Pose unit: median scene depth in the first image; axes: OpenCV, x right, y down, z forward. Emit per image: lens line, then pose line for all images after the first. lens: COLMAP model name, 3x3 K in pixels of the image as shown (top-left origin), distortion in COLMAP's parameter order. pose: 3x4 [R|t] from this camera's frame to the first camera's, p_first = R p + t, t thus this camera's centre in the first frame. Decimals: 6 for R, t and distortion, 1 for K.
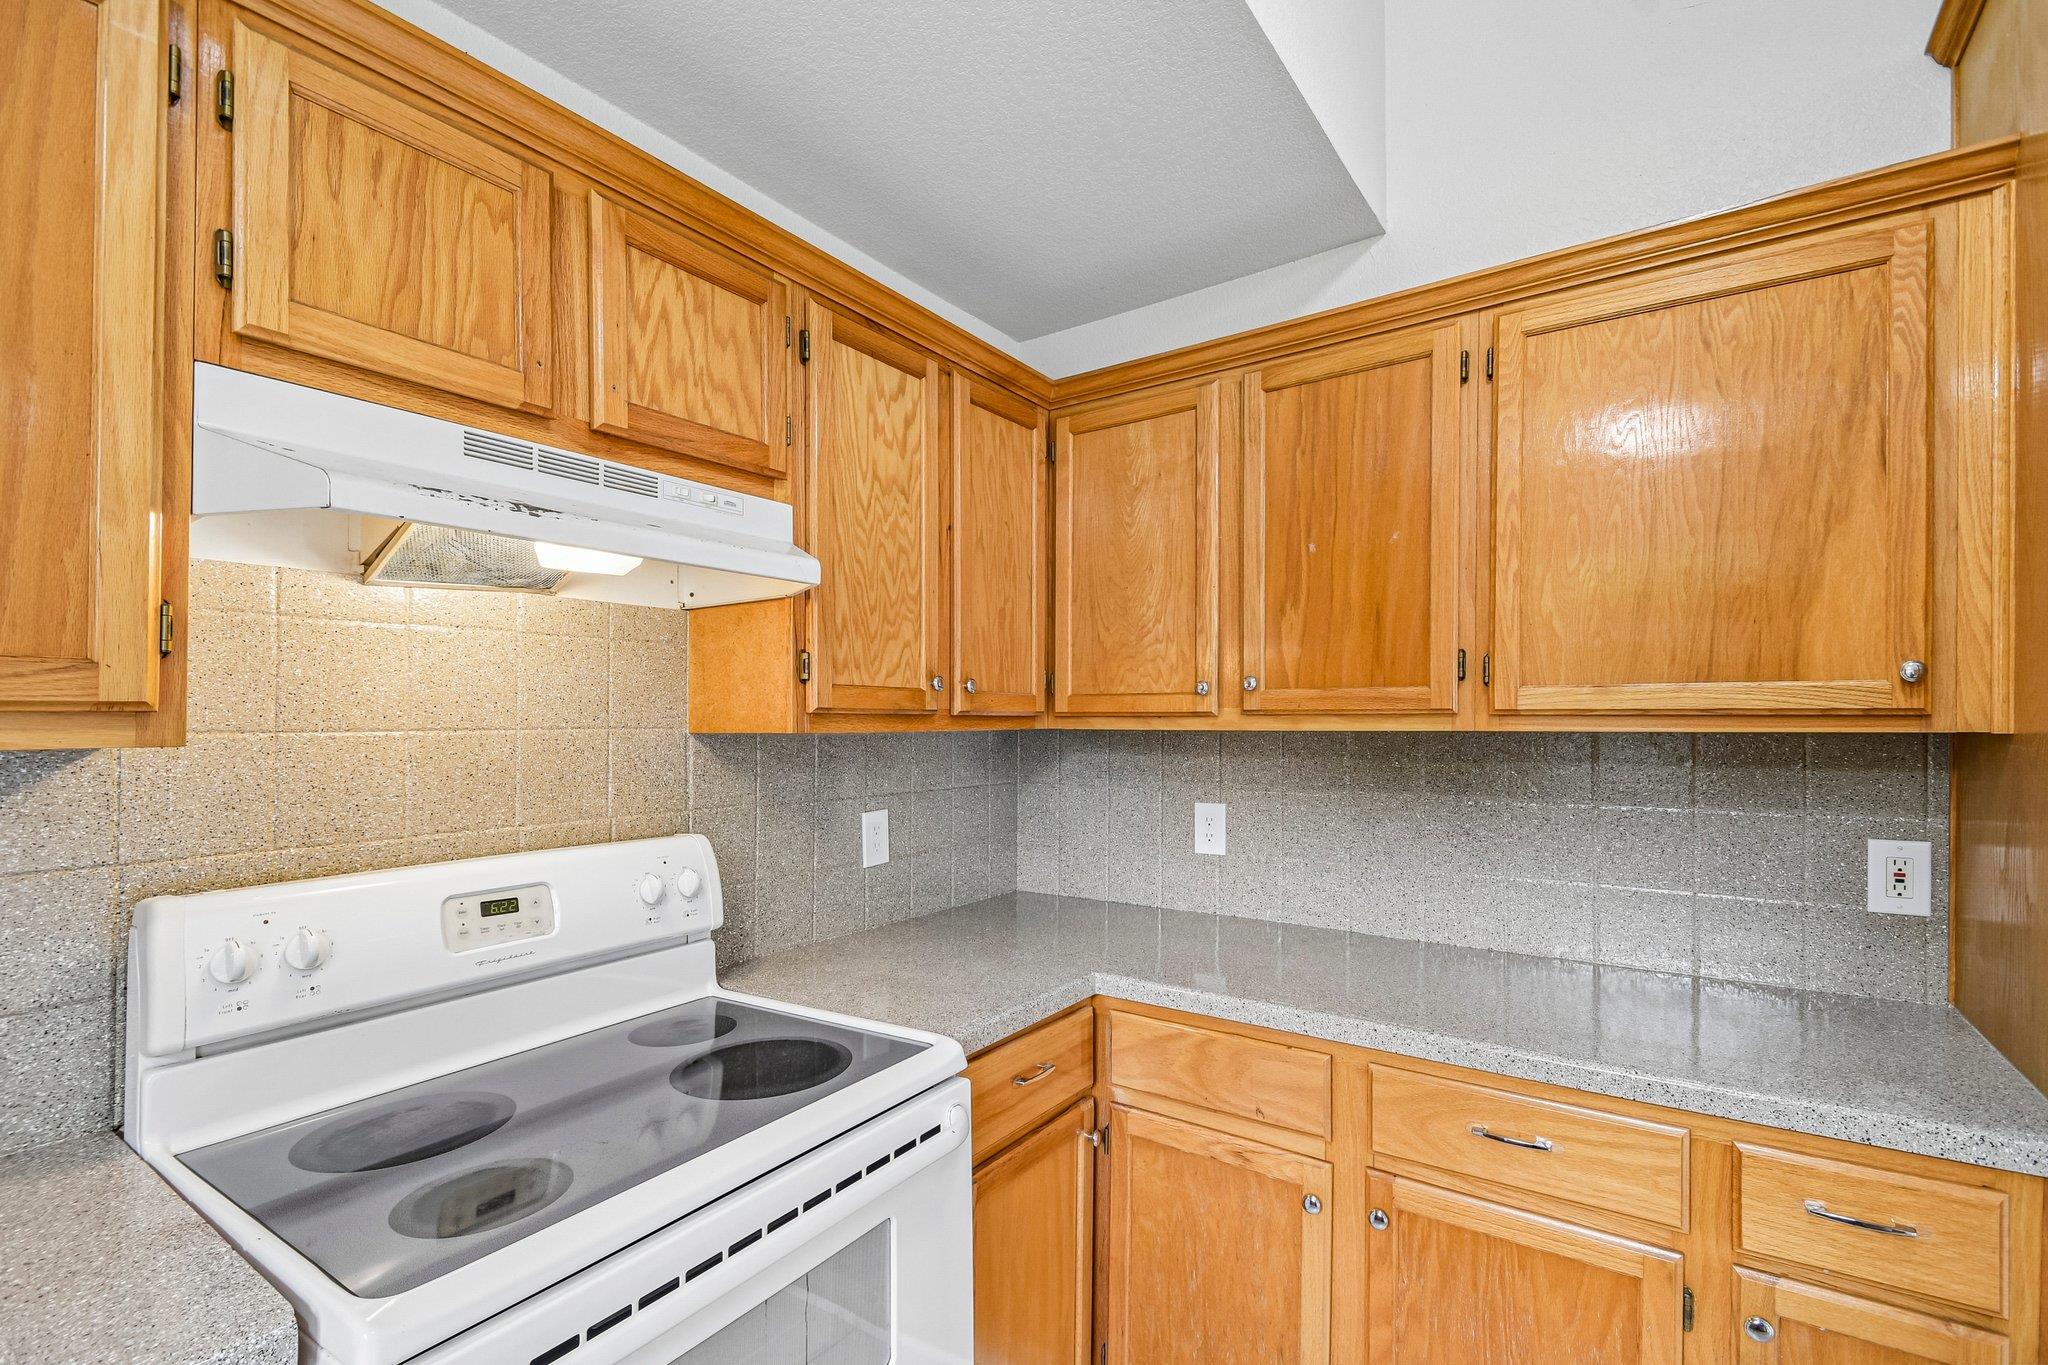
lens RADIAL K [[921.0, 0, 1010.2], [0, 921.0, 714.5], [0, 0, 1]] dist [0.023790, -0.016074]
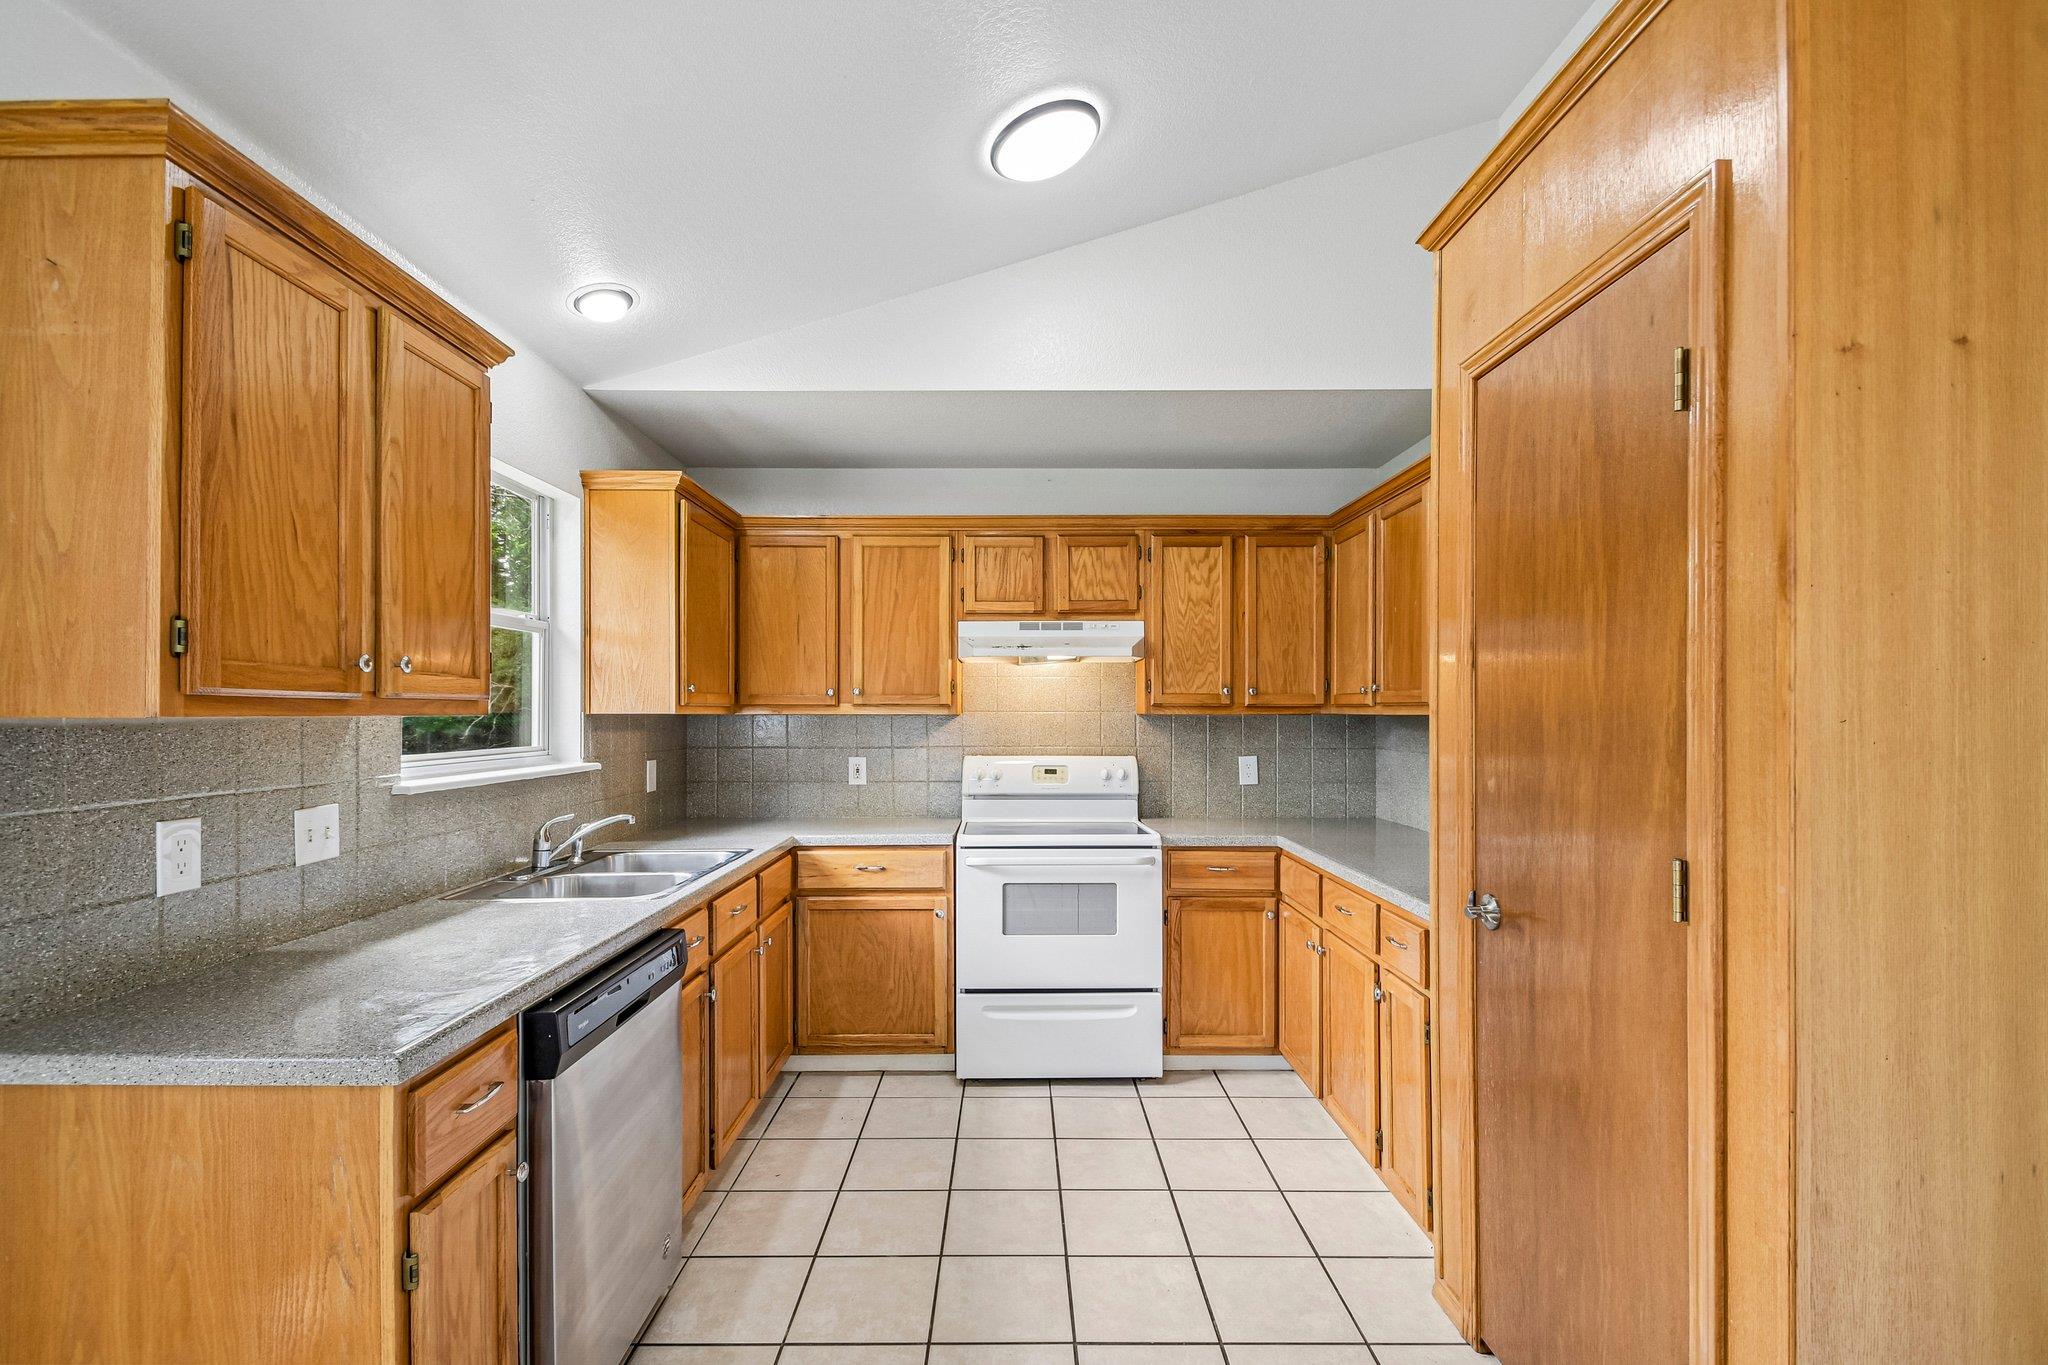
lens RADIAL K [[911.4, 0, 1021.3], [0, 911.4, 704.9], [0, 0, 1]] dist [0.022564, -0.015839]
pose [[0.589302, -0.008052, -0.807872, 1.518885], [0.004906, 0.999968, -0.006388, 0.010962], [0.807898, -0.000200, 0.589323, -0.689820]]
